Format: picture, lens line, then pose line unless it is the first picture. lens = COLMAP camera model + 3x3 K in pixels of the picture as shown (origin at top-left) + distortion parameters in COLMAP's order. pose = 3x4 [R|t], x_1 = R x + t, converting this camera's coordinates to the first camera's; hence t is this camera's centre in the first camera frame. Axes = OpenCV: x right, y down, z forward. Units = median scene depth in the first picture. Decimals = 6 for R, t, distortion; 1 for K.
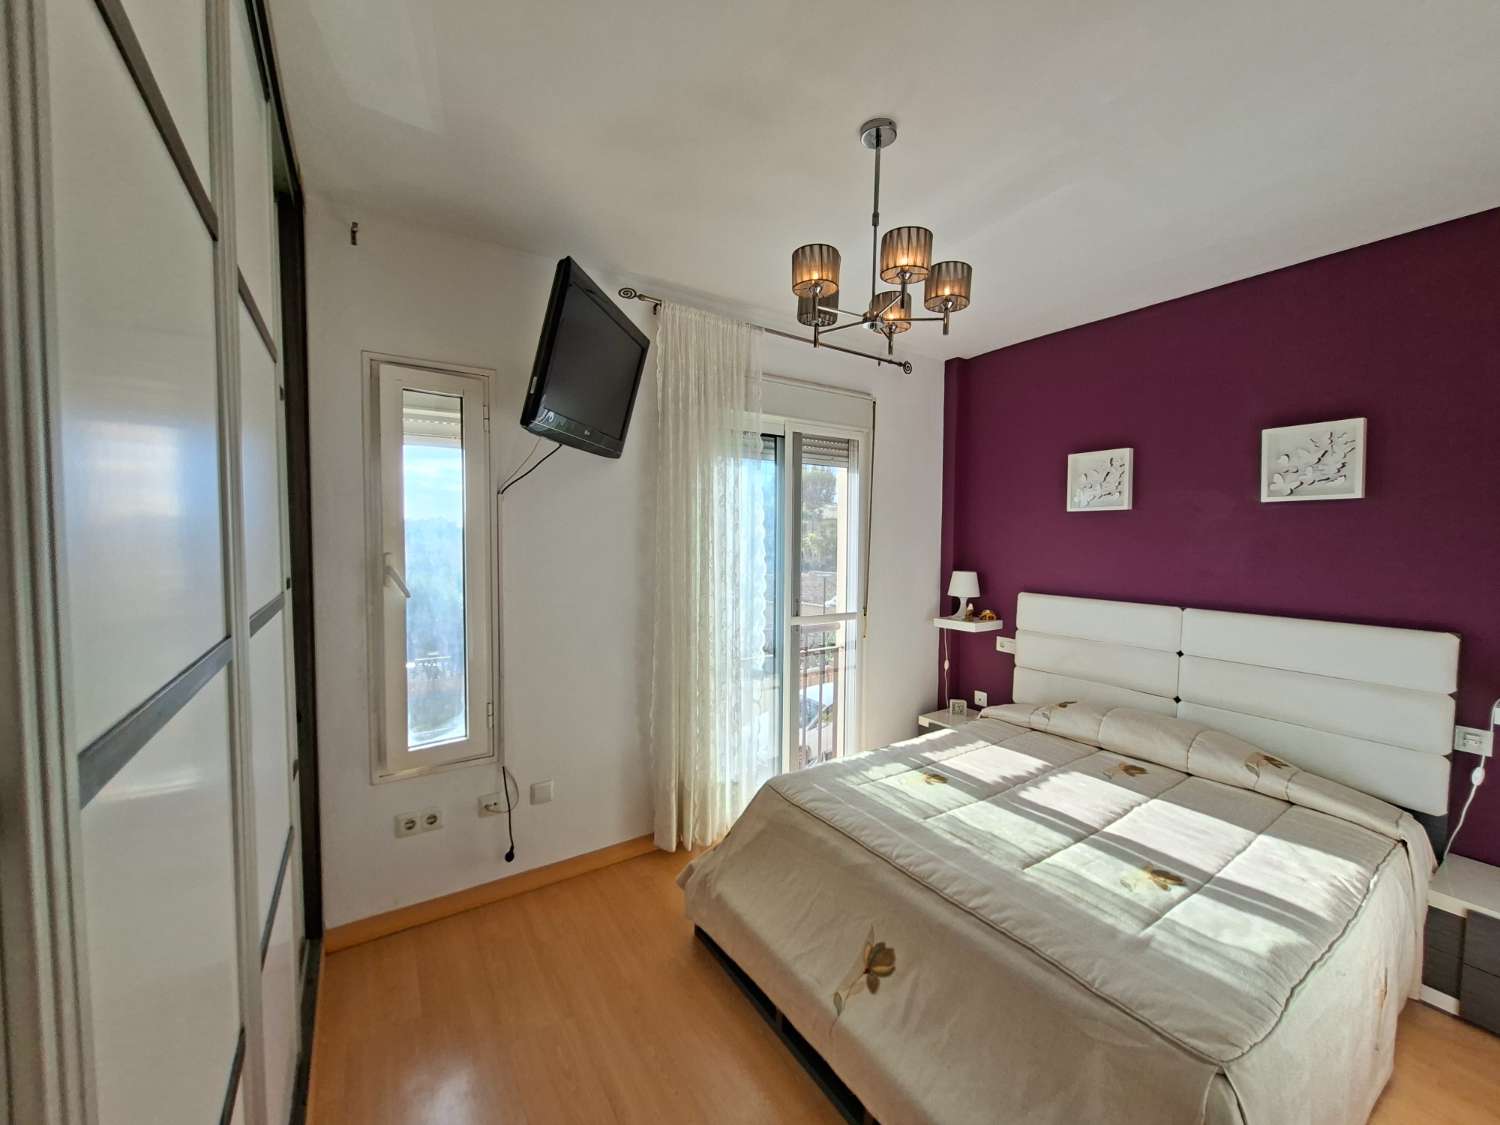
lens RADIAL K [[595.2, 0, 751.2], [0, 595.2, 552.7], [0, 0, 1]] dist [-0.000335, -0.002091]
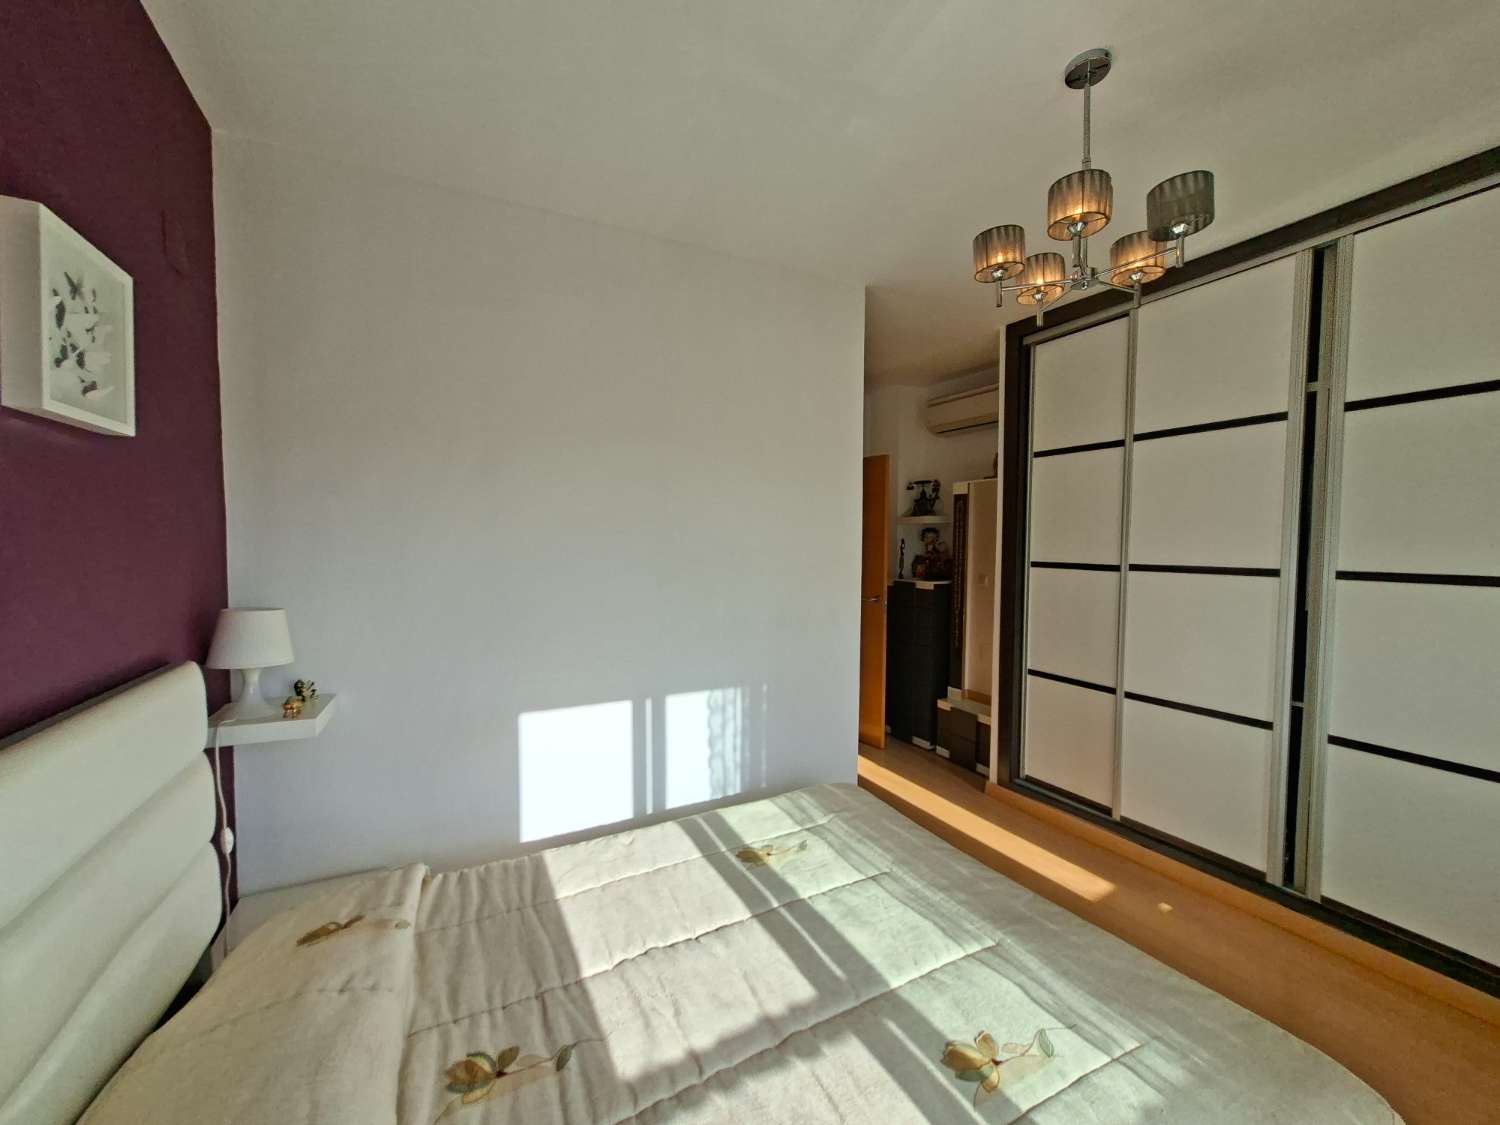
lens RADIAL K [[595.2, 0, 732.0], [0, 595.2, 565.3], [0, 0, 1]] dist [-0.000335, -0.002091]
pose [[-0.991231, -0.008149, 0.131891, 0.472216], [0.001830, 0.997154, 0.075367, -0.027074], [-0.132130, 0.074947, -0.988395, 1.566926]]
